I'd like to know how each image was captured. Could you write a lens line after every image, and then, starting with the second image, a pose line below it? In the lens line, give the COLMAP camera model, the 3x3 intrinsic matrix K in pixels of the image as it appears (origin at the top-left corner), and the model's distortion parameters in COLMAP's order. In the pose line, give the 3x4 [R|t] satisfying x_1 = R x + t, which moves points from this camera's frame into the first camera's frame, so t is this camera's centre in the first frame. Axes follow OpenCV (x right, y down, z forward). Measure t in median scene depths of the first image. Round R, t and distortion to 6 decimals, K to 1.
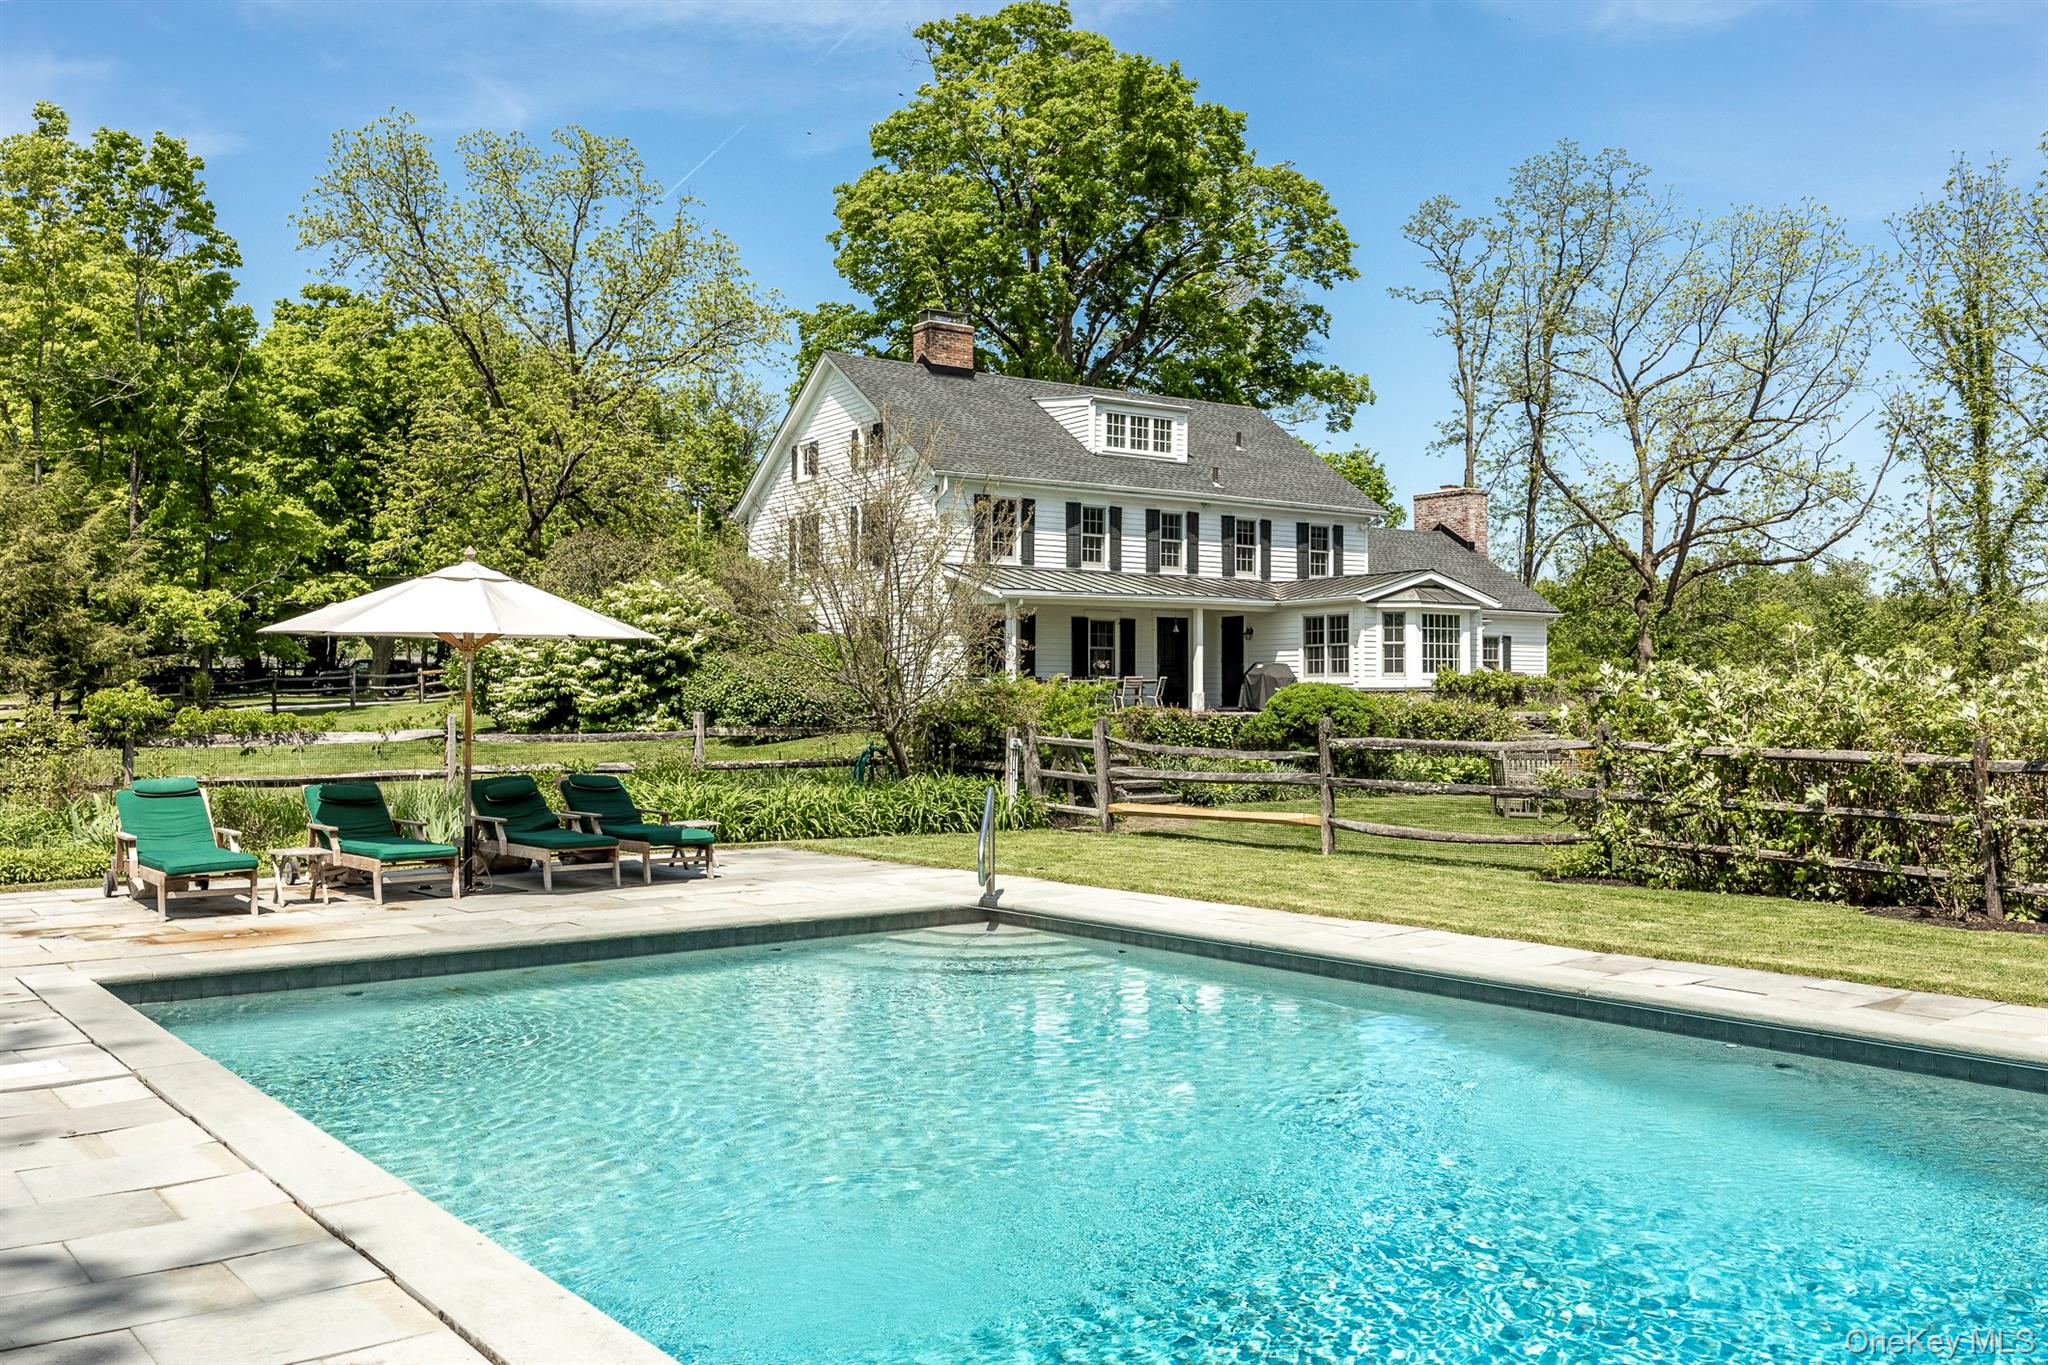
lens RADIAL K [[1730.1, 0, 1057.6], [0, 1730.1, 663.3], [0, 0, 1]] dist [-0.015474, -0.025580]
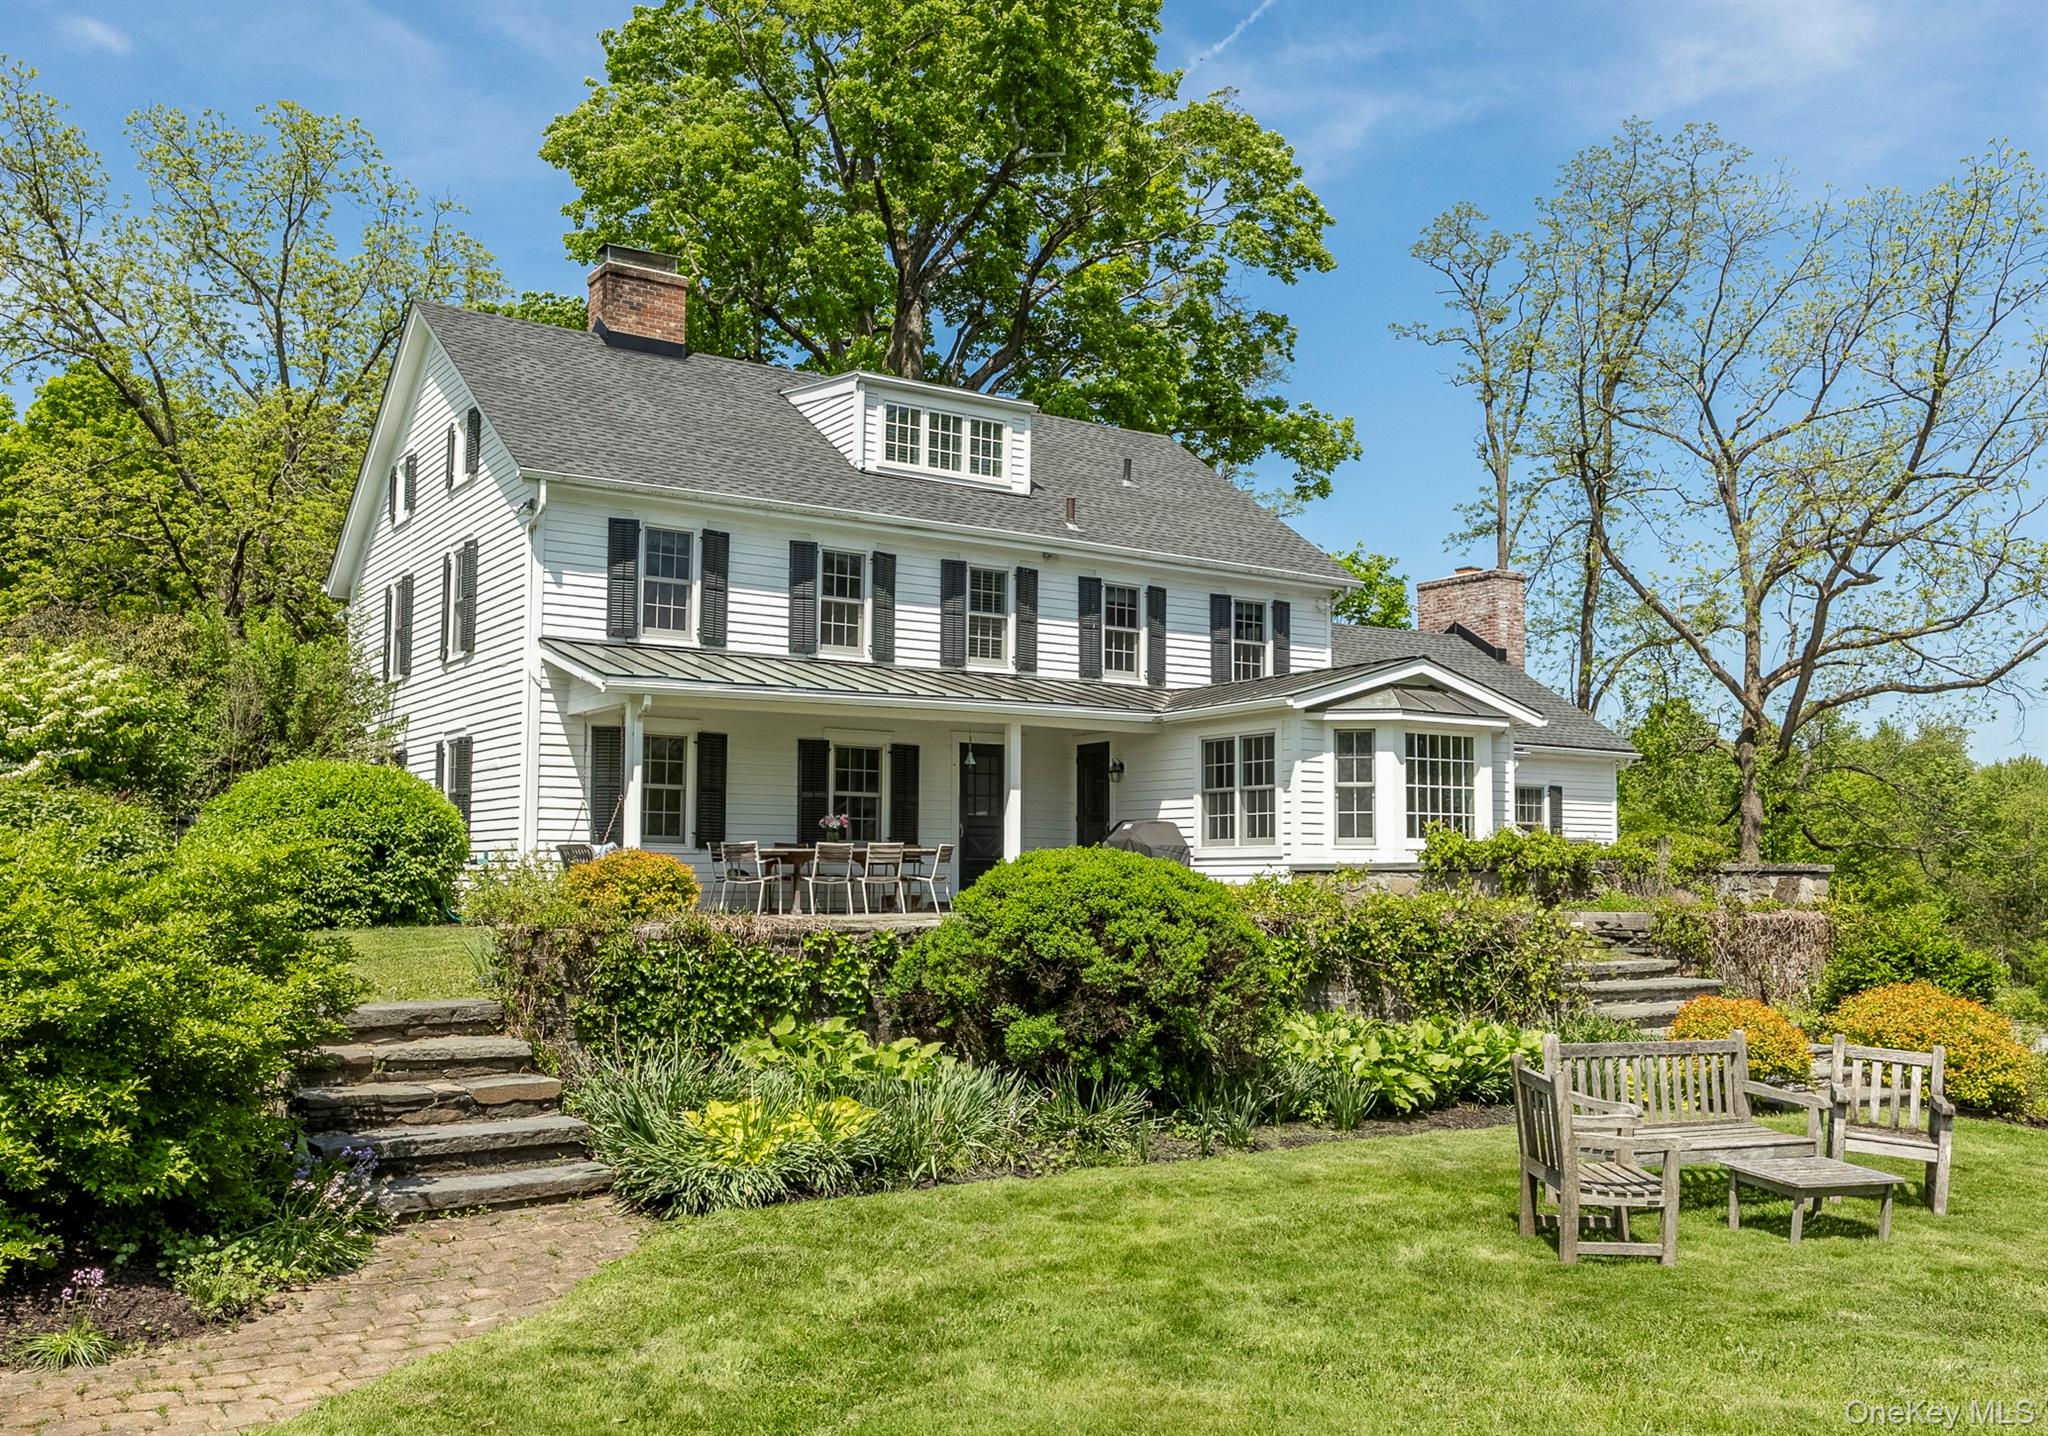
lens RADIAL K [[1828.7, 0, 1083.9], [0, 1828.7, 757.1], [0, 0, 1]] dist [0.000900, 0.038722]
pose [[0.999992, 0.002750, 0.003015, 0.090058], [-0.002610, 0.998965, -0.045403, 0.005553], [-0.003137, 0.045395, 0.998964, 0.350857]]
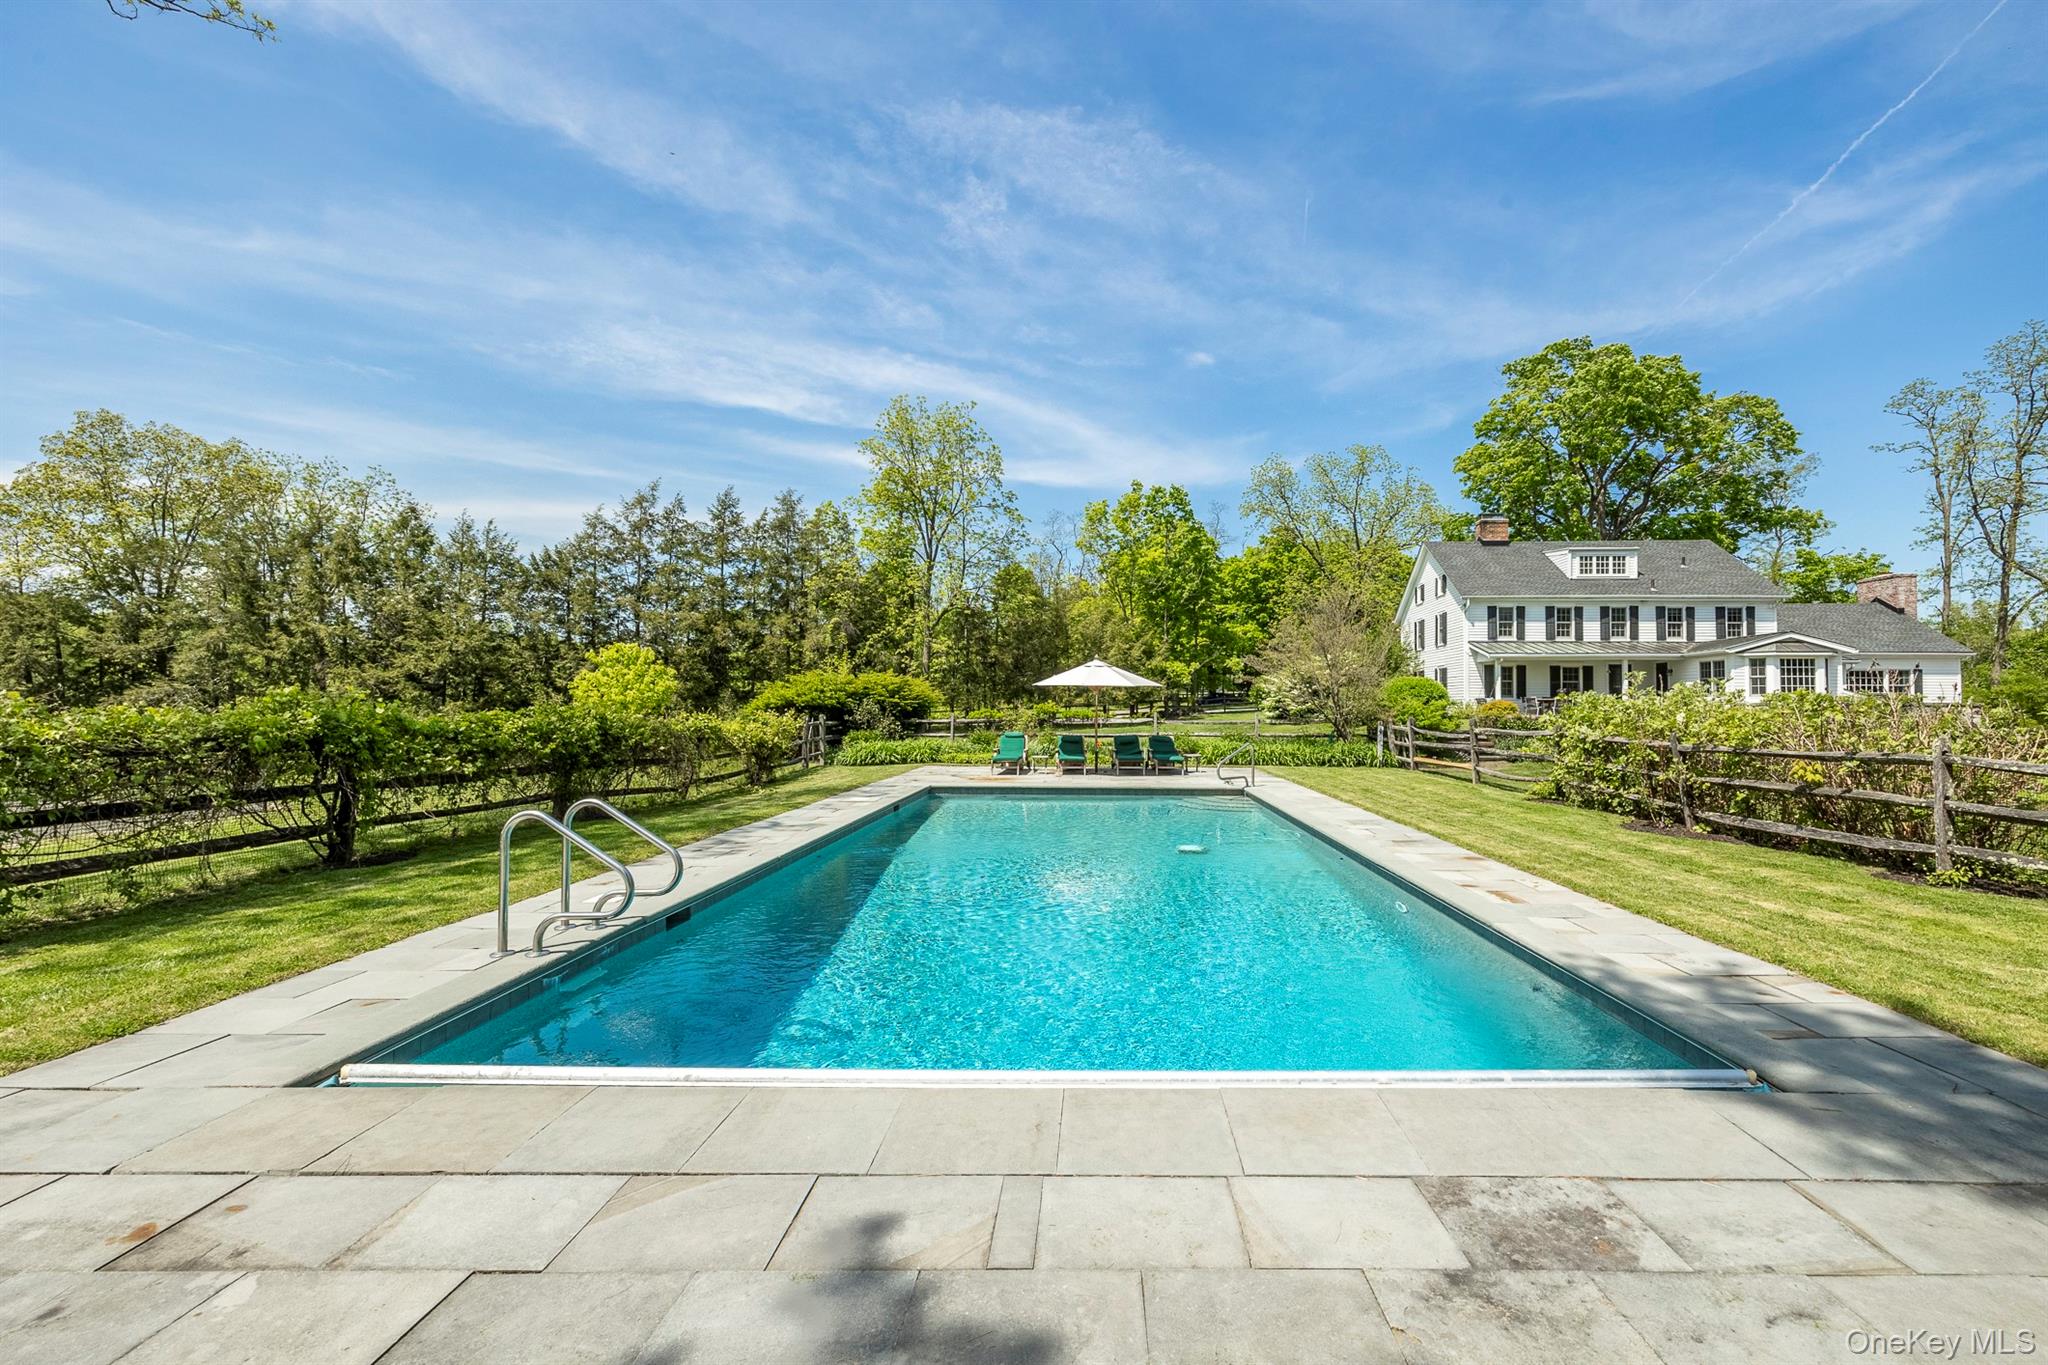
lens RADIAL K [[816.7, 0, 1076.3], [0, 816.7, 679.5], [0, 0, 1]] dist [-0.010417, 0.000091]
pose [[0.767620, -0.015232, -0.640725, 0.163126], [0.007309, 0.999861, -0.015013, -0.001623], [0.640864, 0.006841, 0.767624, -0.026164]]
